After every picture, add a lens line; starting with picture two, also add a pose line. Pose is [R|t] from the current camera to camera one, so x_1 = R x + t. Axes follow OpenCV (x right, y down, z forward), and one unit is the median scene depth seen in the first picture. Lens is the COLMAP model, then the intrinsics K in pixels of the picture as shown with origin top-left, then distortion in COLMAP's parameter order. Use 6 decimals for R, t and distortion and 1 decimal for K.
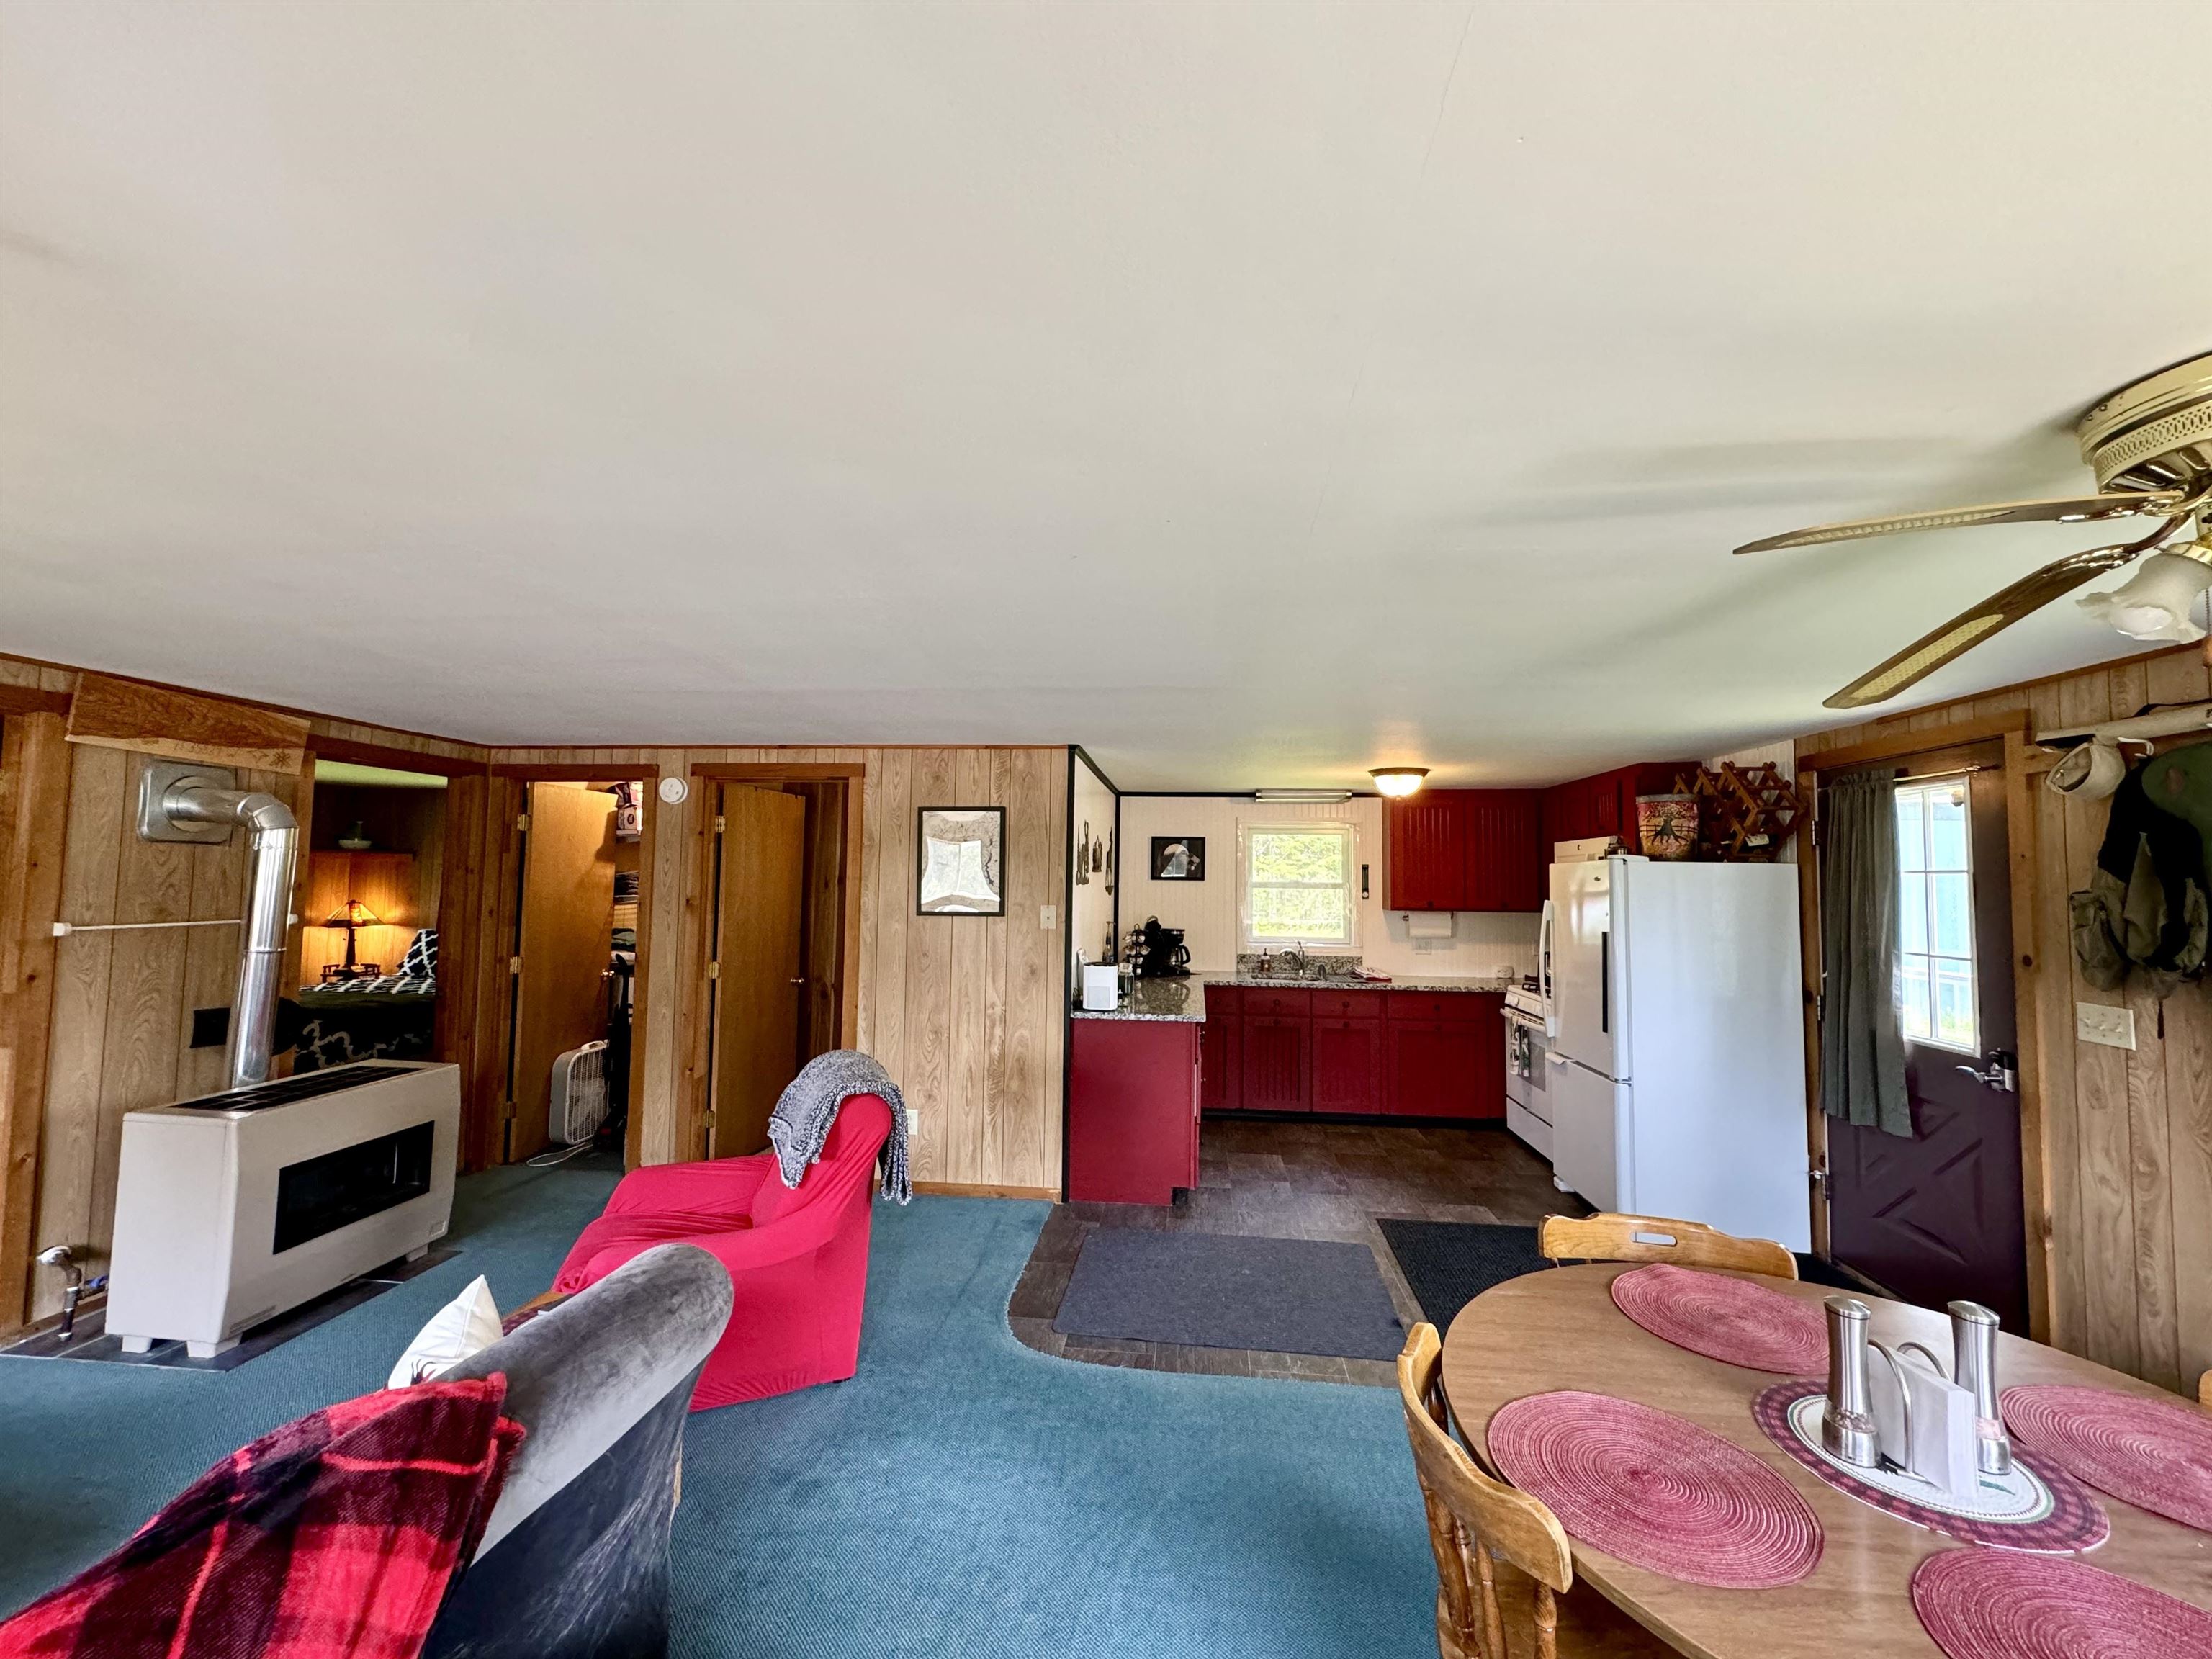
lens RADIAL K [[880.8, 0, 1105.9], [0, 880.8, 828.3], [0, 0, 1]] dist [-0.001326, 0.000256]
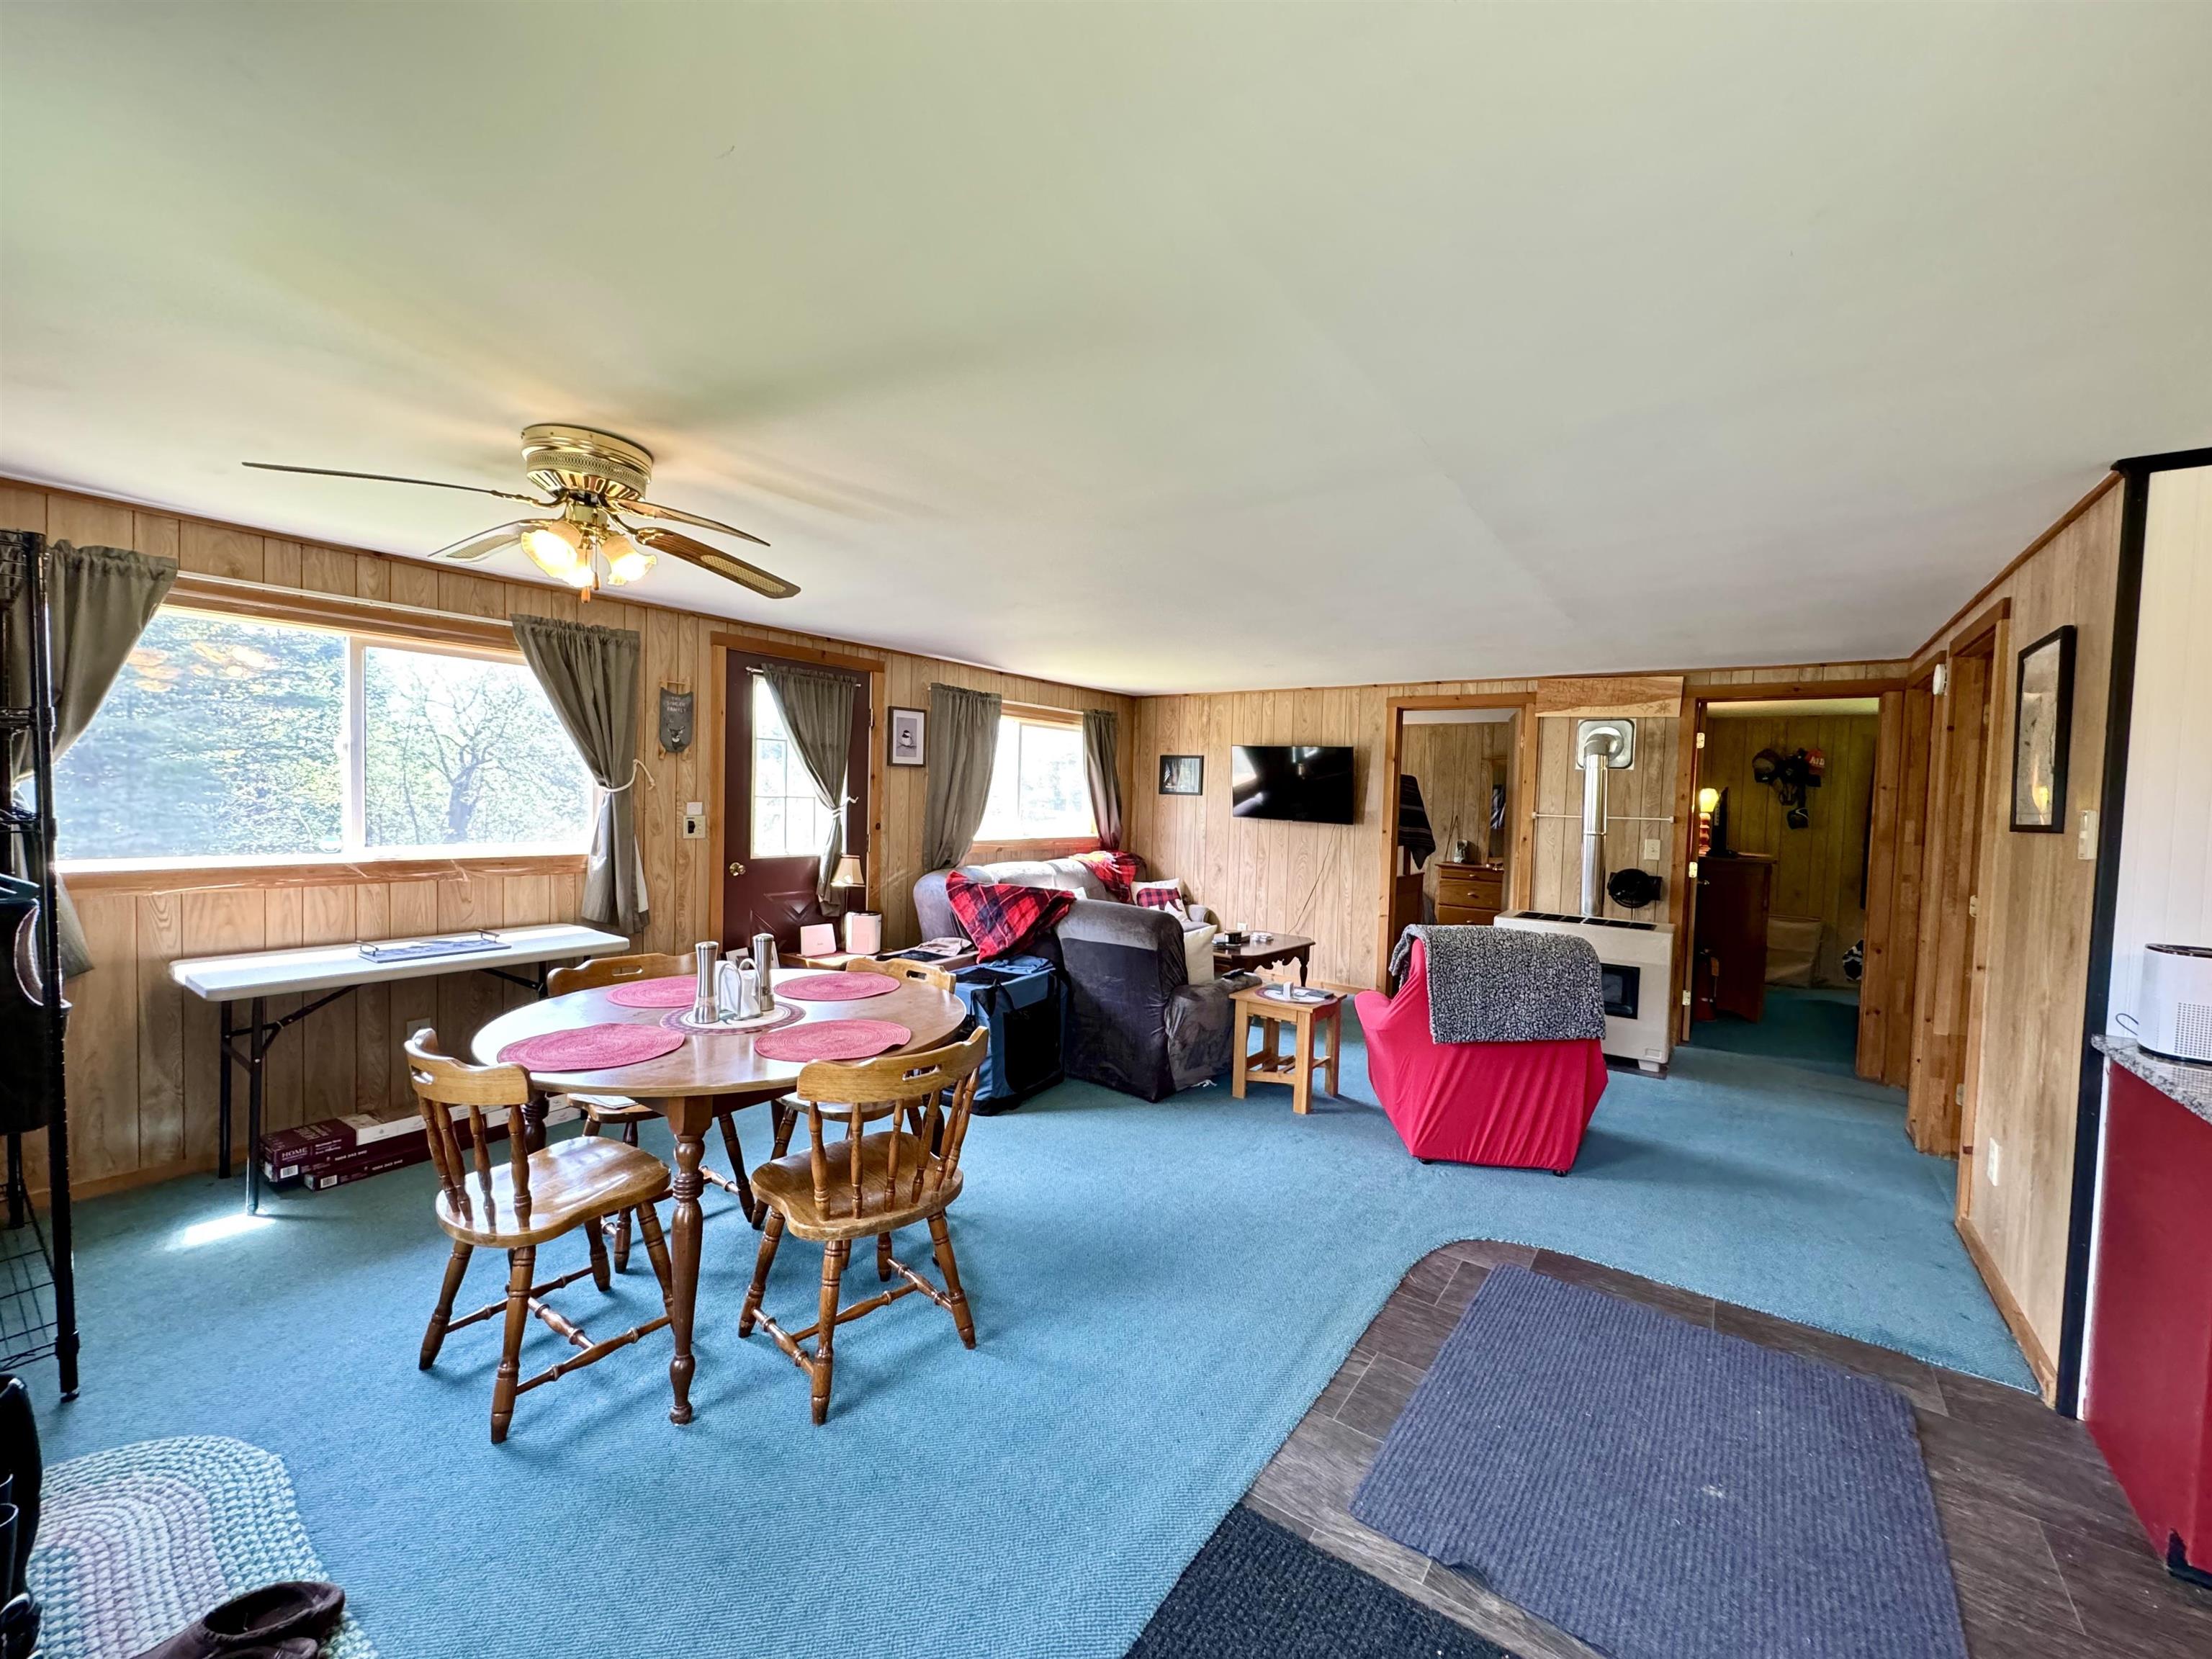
lens RADIAL K [[880.8, 0, 1105.9], [0, 880.8, 828.3], [0, 0, 1]] dist [-0.001326, 0.000256]
pose [[-0.496943, 0.004623, -0.867771, 0.630898], [0.013271, 0.999909, -0.002273, 0.090748], [0.867682, -0.012646, -0.496959, 0.767493]]
